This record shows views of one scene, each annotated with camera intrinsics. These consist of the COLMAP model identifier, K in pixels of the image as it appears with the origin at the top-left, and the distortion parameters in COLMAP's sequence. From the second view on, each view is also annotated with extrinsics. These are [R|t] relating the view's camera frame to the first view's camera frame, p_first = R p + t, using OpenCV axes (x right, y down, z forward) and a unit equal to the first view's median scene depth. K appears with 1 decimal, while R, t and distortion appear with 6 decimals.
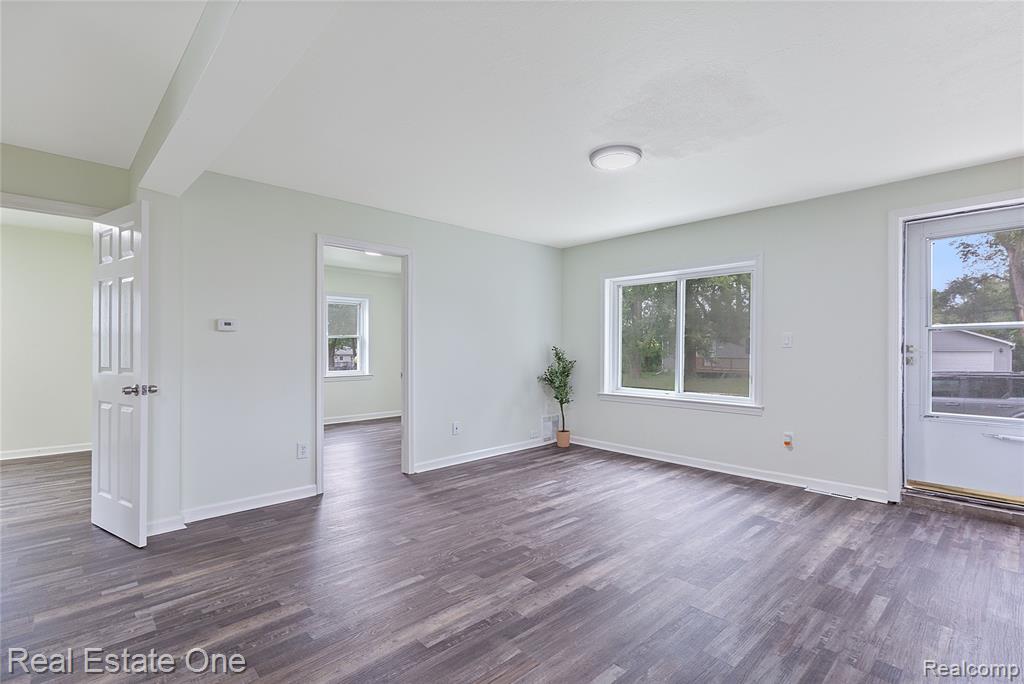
lens RADIAL K [[470.8, 0, 522.4], [0, 470.8, 345.4], [0, 0, 1]] dist [0.001096, -0.000016]
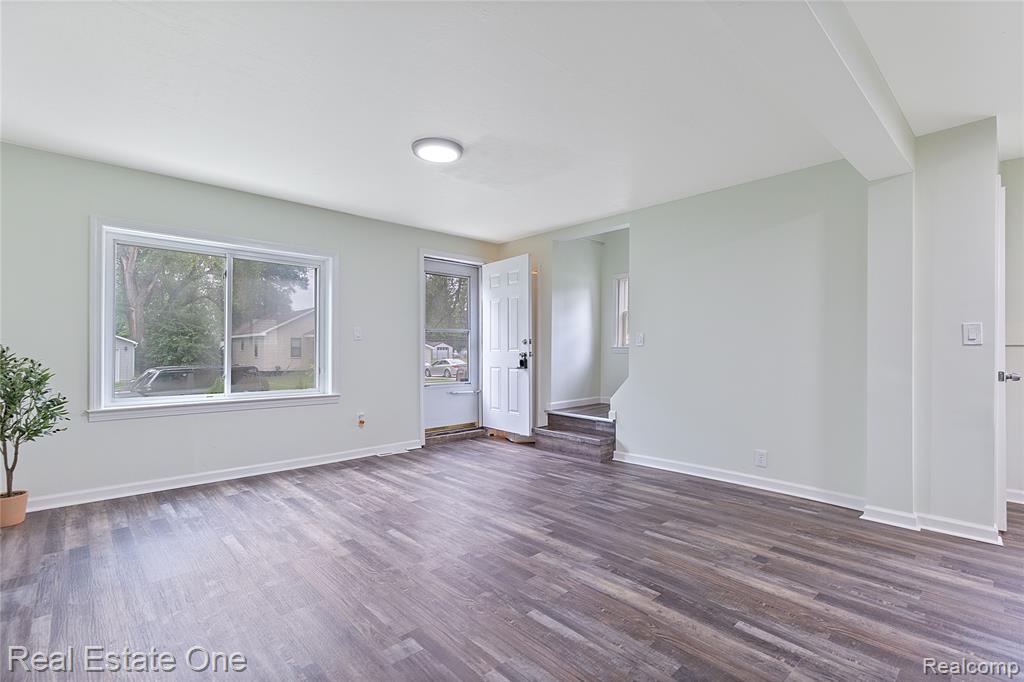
lens RADIAL K [[470.8, 0, 522.4], [0, 470.8, 344.4], [0, 0, 1]] dist [0.001096, -0.000016]
pose [[0.011172, 0.006802, 0.999914, -0.674711], [-0.007222, 0.999951, -0.006722, 0.021576], [-0.999912, -0.007147, 0.011221, 0.660765]]
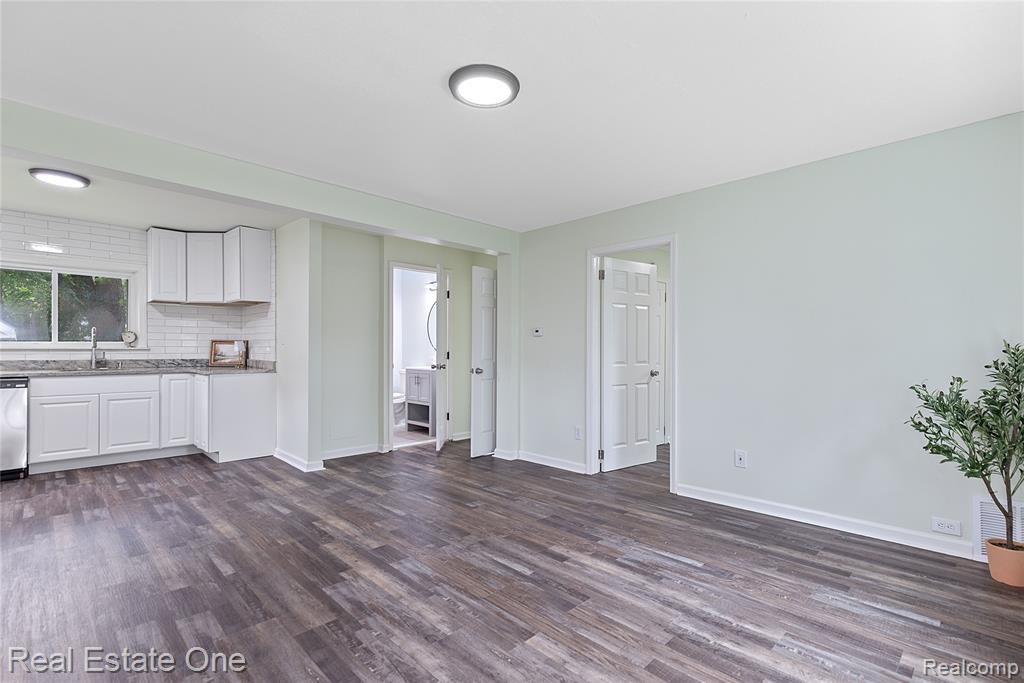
lens RADIAL K [[481.8, 0, 533.5], [0, 481.8, 336.9], [0, 0, 1]] dist [0.001850, 0.000569]
pose [[0.040446, -0.022412, -0.998930, 0.792640], [0.001471, 0.999749, -0.022371, 0.004706], [0.999181, -0.000565, 0.040469, 0.862616]]
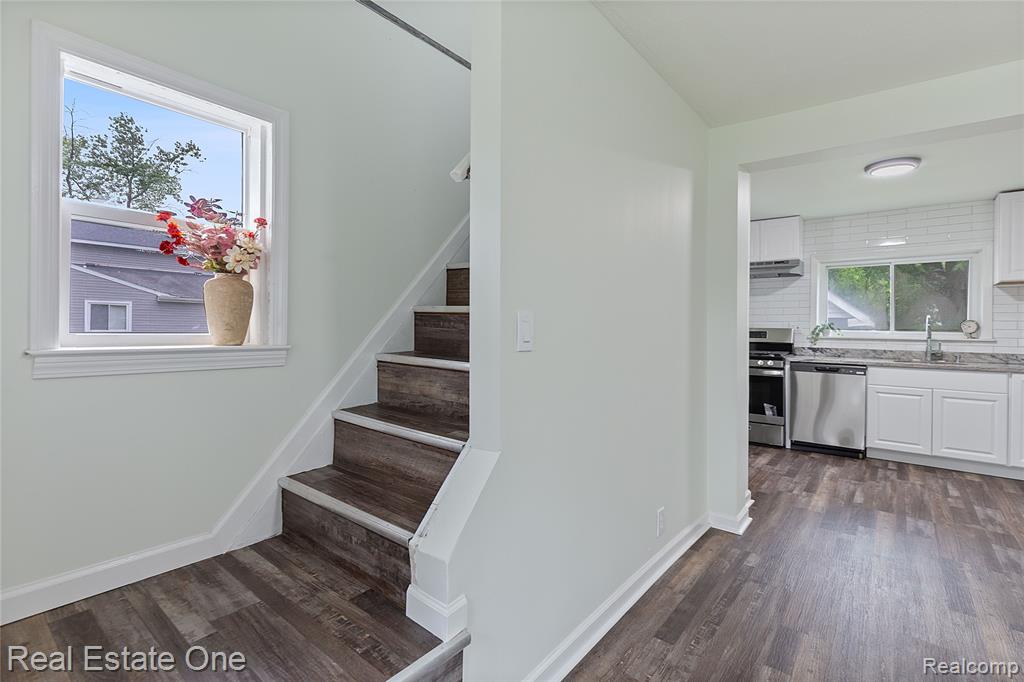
lens RADIAL K [[465.3, 0, 516.9], [0, 465.3, 337.7], [0, 0, 1]] dist [0.002581, 0.000016]
pose [[-0.991822, -0.008637, -0.127337, 0.617939], [-0.010529, 0.999844, 0.014199, -0.005919], [0.127194, 0.015424, -0.991758, 0.763359]]
